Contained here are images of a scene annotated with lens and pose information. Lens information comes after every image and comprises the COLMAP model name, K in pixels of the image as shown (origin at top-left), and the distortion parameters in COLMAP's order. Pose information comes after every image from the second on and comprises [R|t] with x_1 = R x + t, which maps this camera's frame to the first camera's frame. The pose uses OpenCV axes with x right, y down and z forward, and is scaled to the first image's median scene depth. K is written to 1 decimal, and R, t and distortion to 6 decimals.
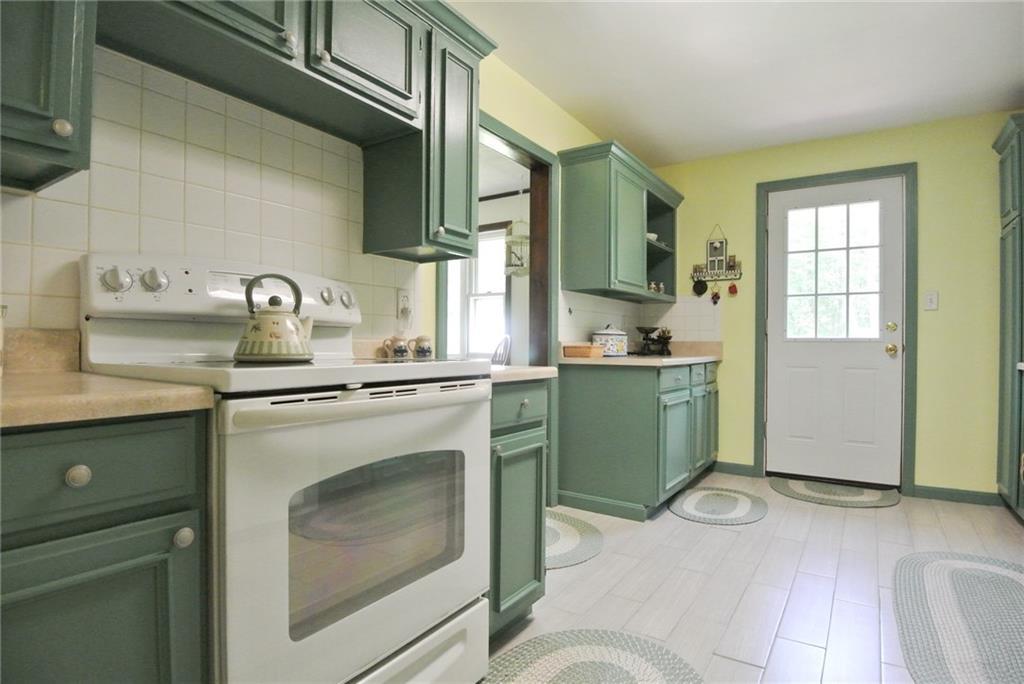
lens RADIAL K [[540.2, 0, 511.8], [0, 540.2, 344.1], [0, 0, 1]] dist [-0.014150, -0.016414]
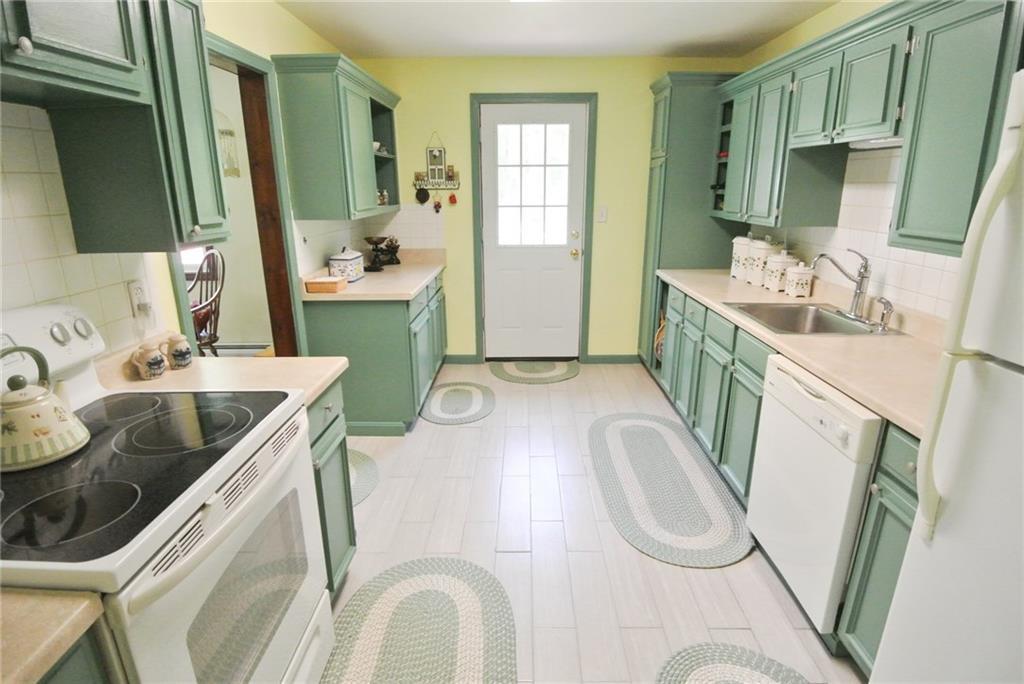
lens RADIAL K [[540.2, 0, 515.3], [0, 540.2, 343.7], [0, 0, 1]] dist [-0.014150, -0.016414]
pose [[0.839966, -0.163504, 0.517421, -0.099280], [0.008588, 0.957411, 0.288600, -0.157713], [-0.542572, -0.237970, 0.805597, 0.005099]]
